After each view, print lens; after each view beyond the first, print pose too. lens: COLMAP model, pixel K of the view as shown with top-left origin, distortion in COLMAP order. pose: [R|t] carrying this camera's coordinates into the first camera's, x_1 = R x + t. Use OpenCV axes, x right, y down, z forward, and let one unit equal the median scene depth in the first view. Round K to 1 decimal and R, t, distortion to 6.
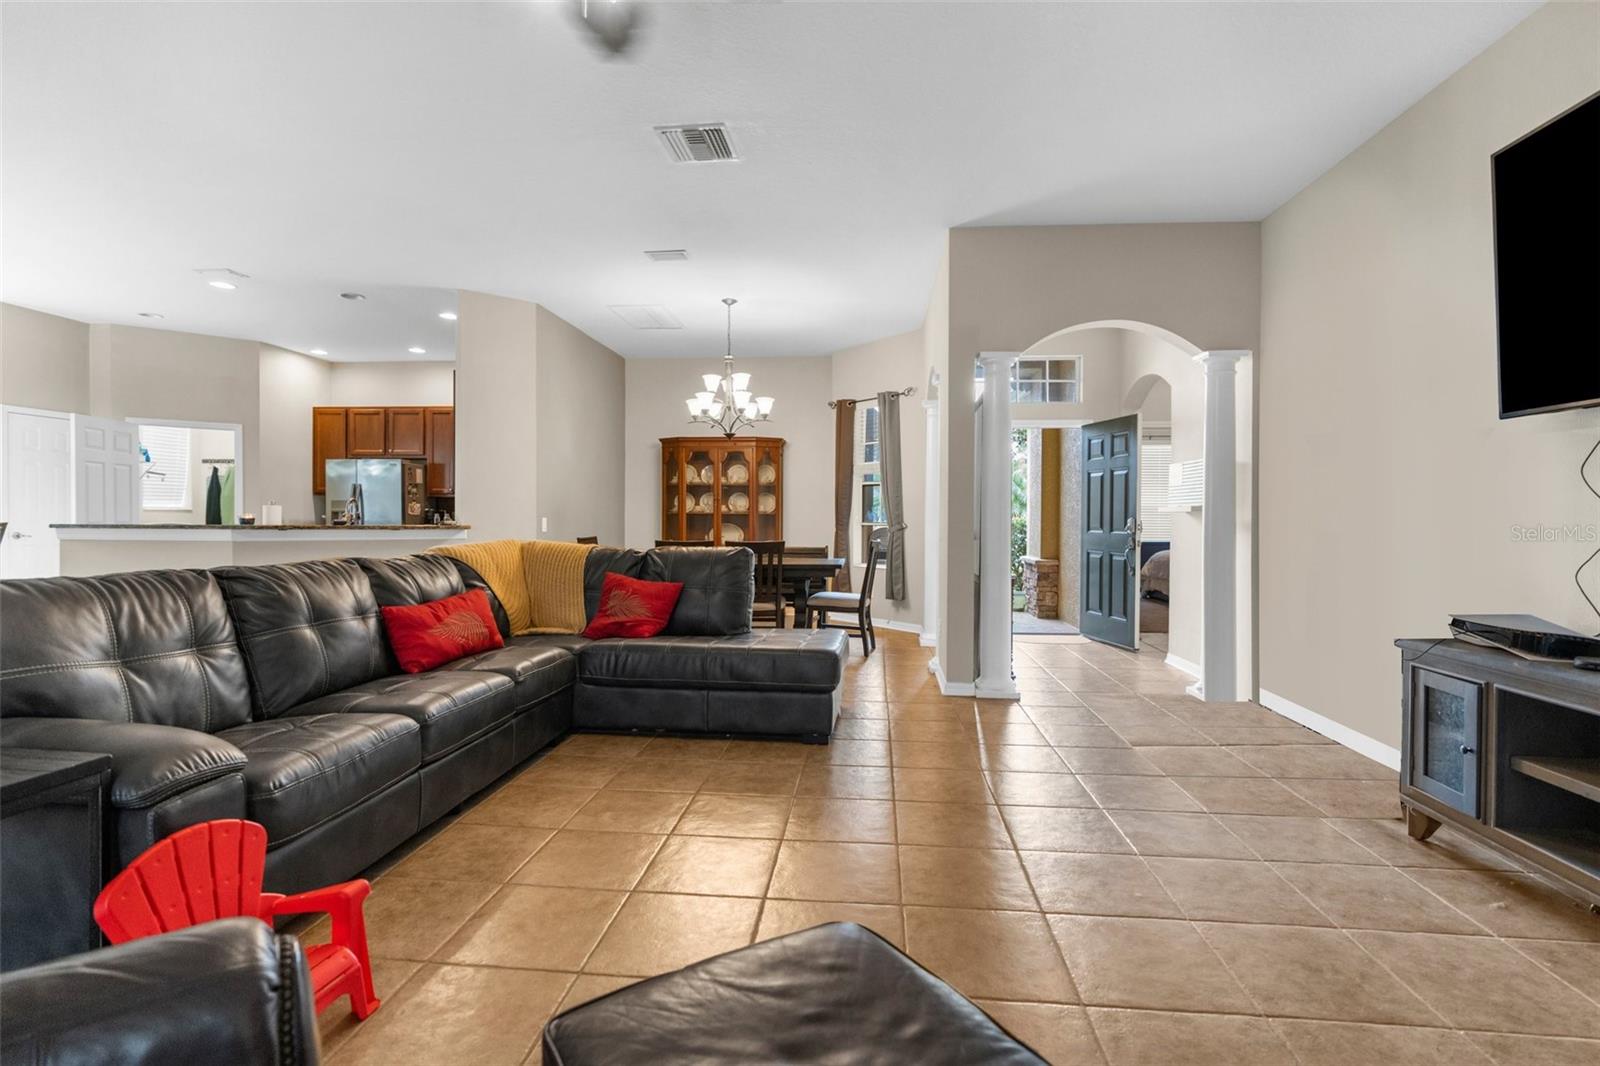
lens RADIAL K [[729.2, 0, 800.0], [0, 729.2, 533.0], [0, 0, 1]] dist [-0.001575, -0.000088]
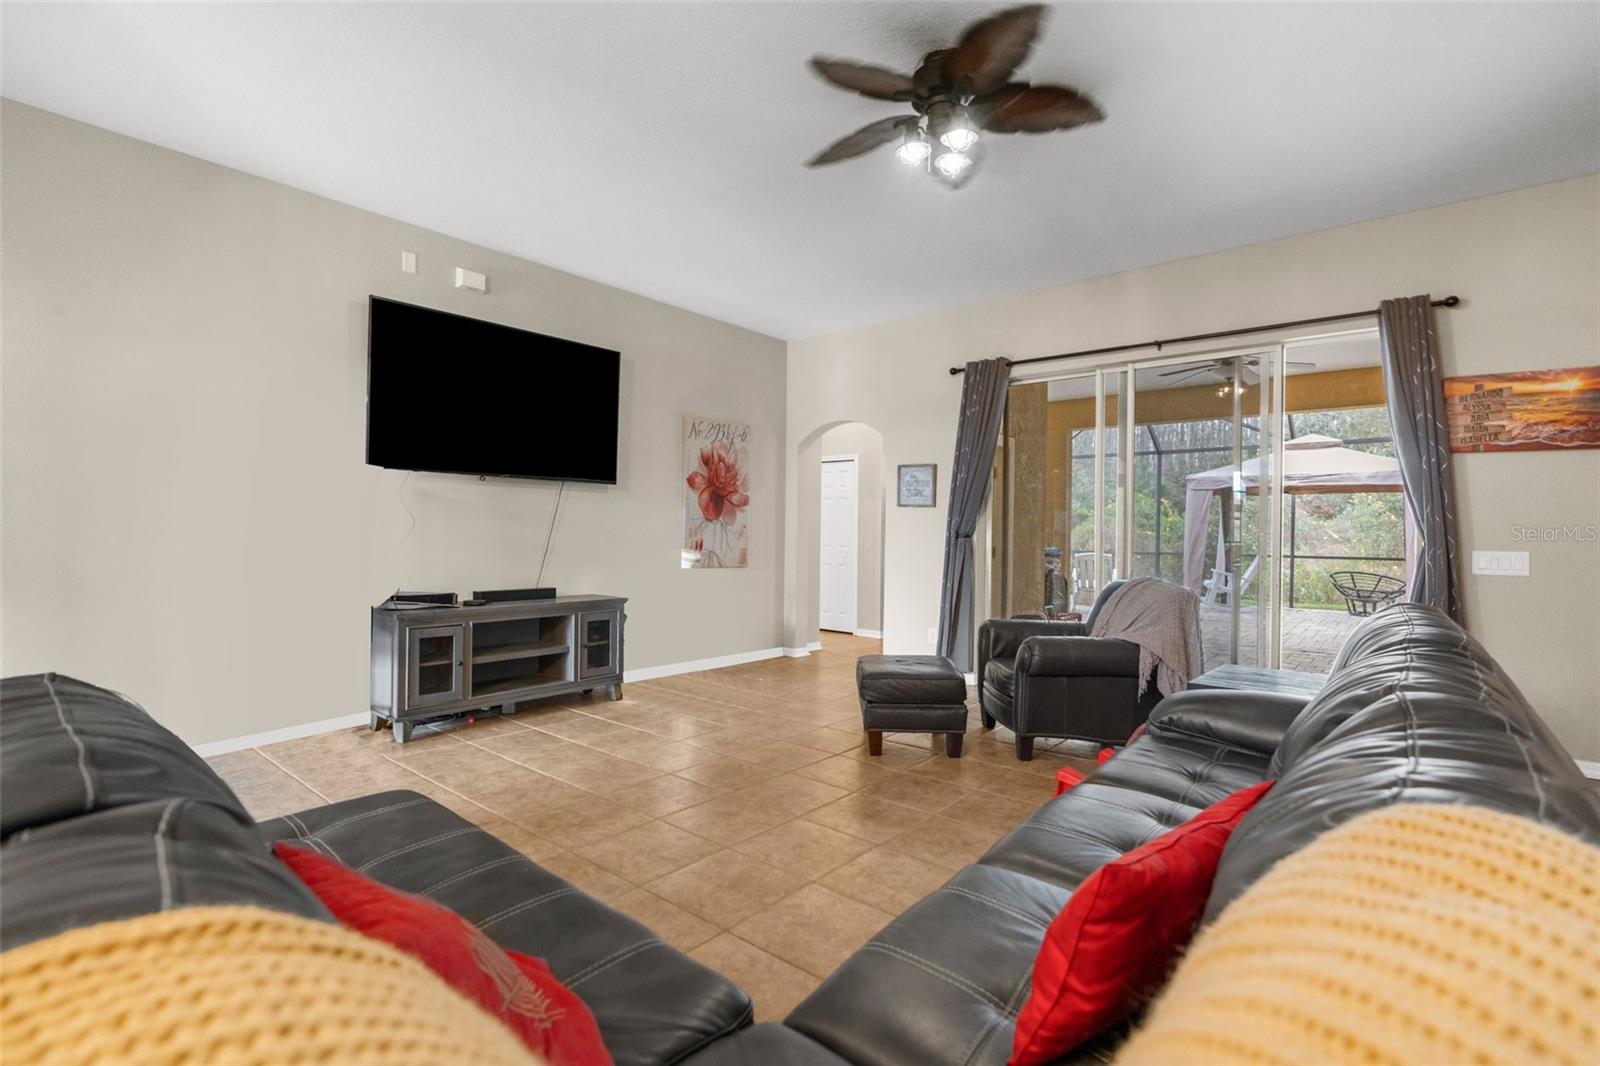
lens RADIAL K [[729.2, 0, 800.0], [0, 729.2, 533.0], [0, 0, 1]] dist [-0.001575, -0.000088]
pose [[-0.827416, -0.014889, 0.561393, -0.709995], [-0.007367, 0.999850, 0.015660, -0.049305], [-0.561542, 0.008822, -0.827401, 1.868055]]
